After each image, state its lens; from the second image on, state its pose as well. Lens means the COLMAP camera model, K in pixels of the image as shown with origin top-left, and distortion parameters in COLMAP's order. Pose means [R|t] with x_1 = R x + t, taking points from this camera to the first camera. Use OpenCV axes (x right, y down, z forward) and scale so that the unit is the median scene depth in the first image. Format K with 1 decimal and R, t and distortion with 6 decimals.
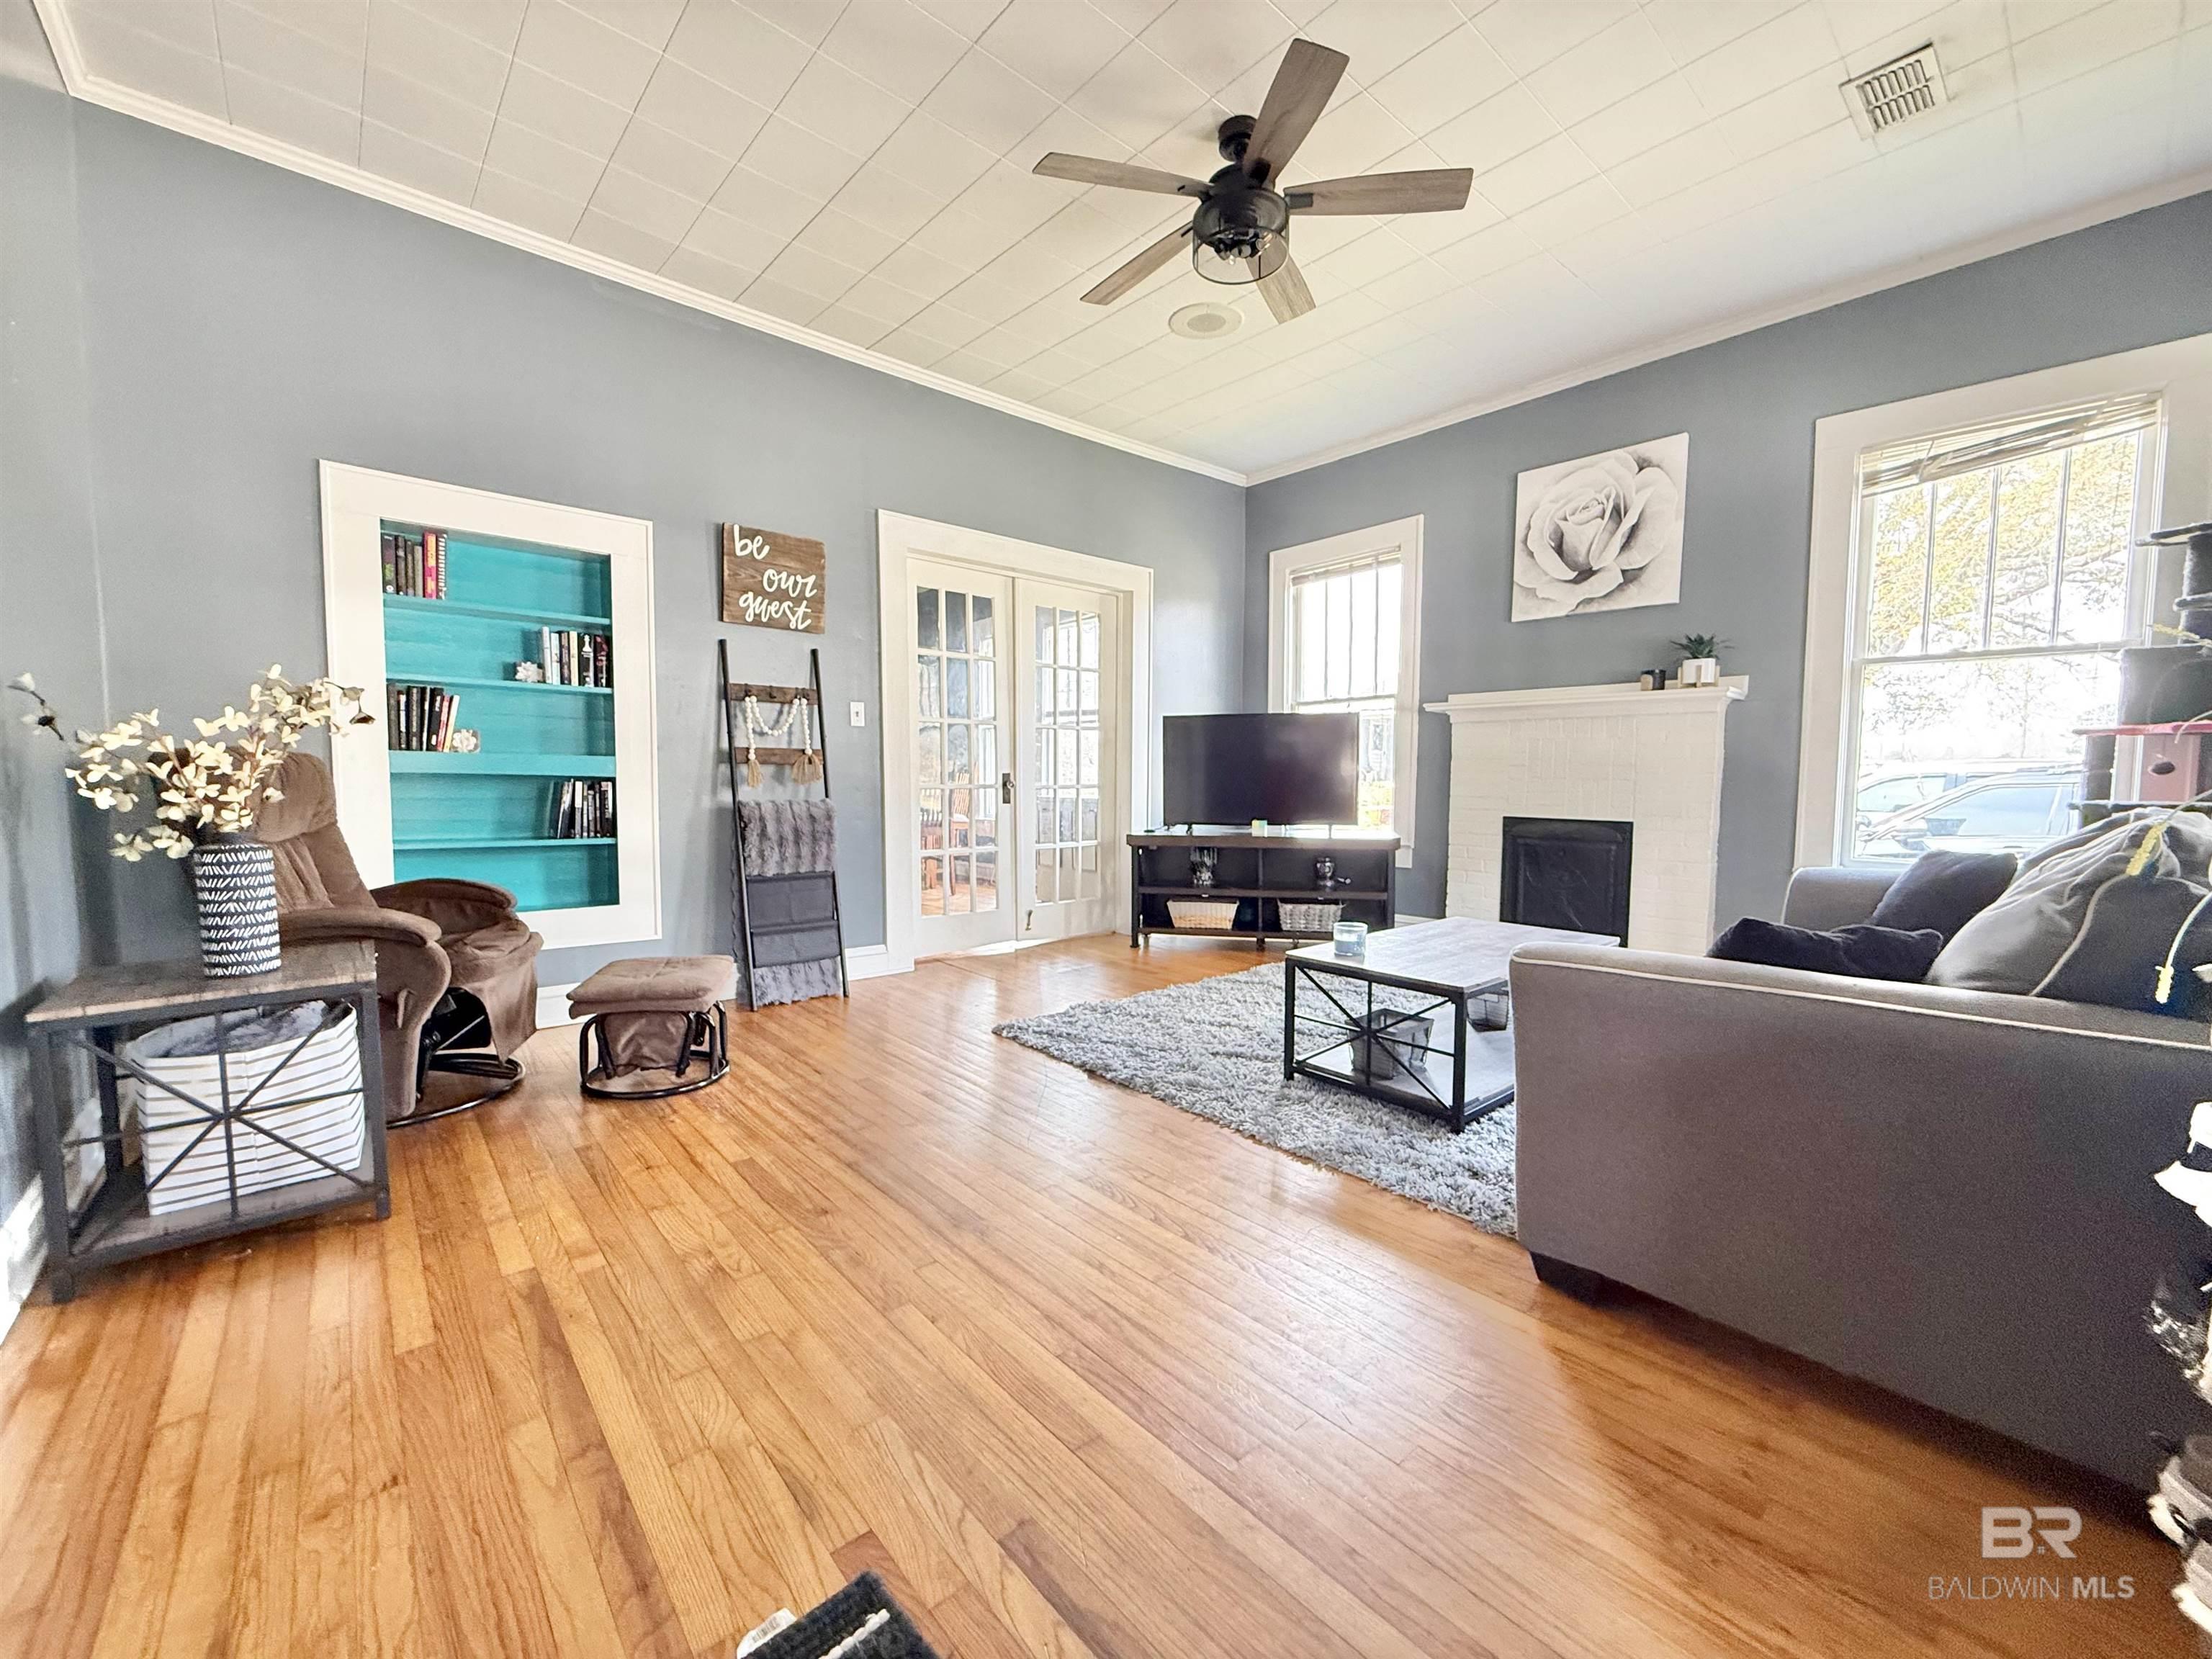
lens RADIAL K [[882.9, 0, 1105.9], [0, 882.9, 832.8], [0, 0, 1]] dist [0.000194, -0.000590]
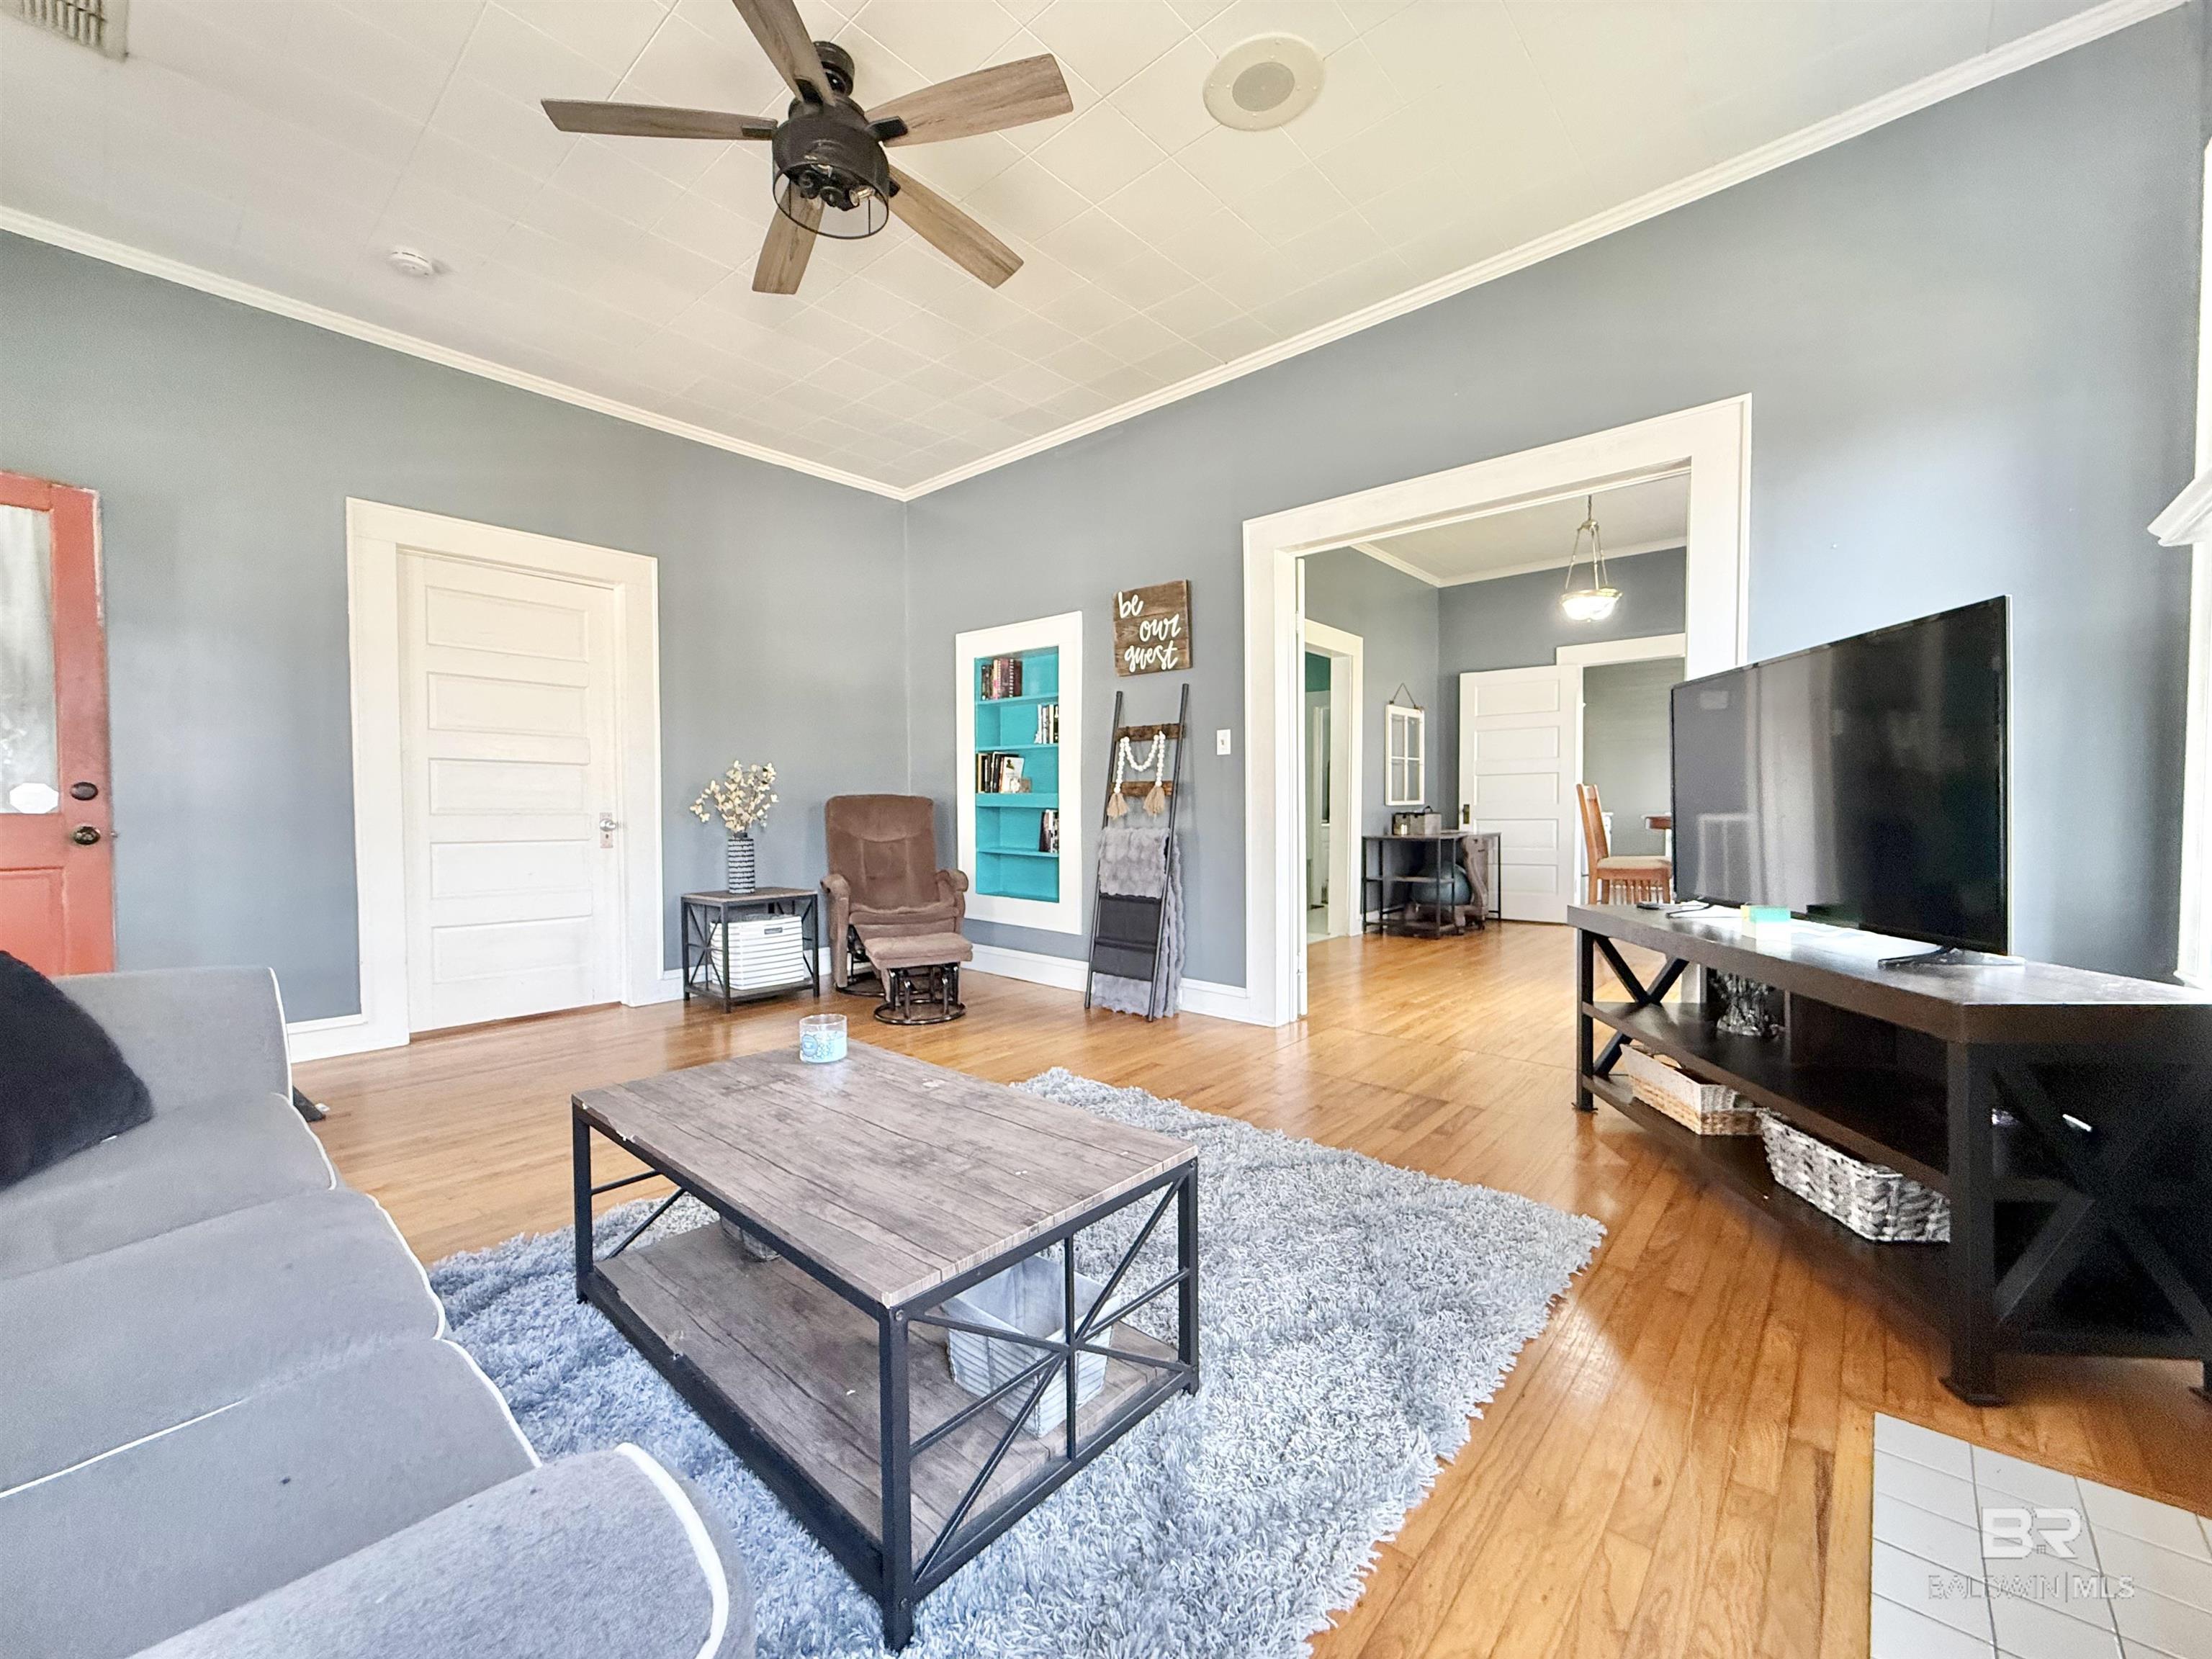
lens RADIAL K [[882.9, 0, 1097.8], [0, 882.9, 834.2], [0, 0, 1]] dist [0.000194, -0.000590]
pose [[0.109446, 0.030744, -0.993517, 0.726204], [-0.057252, 0.998057, 0.024578, -0.054154], [0.992343, 0.054191, 0.110994, 0.828493]]
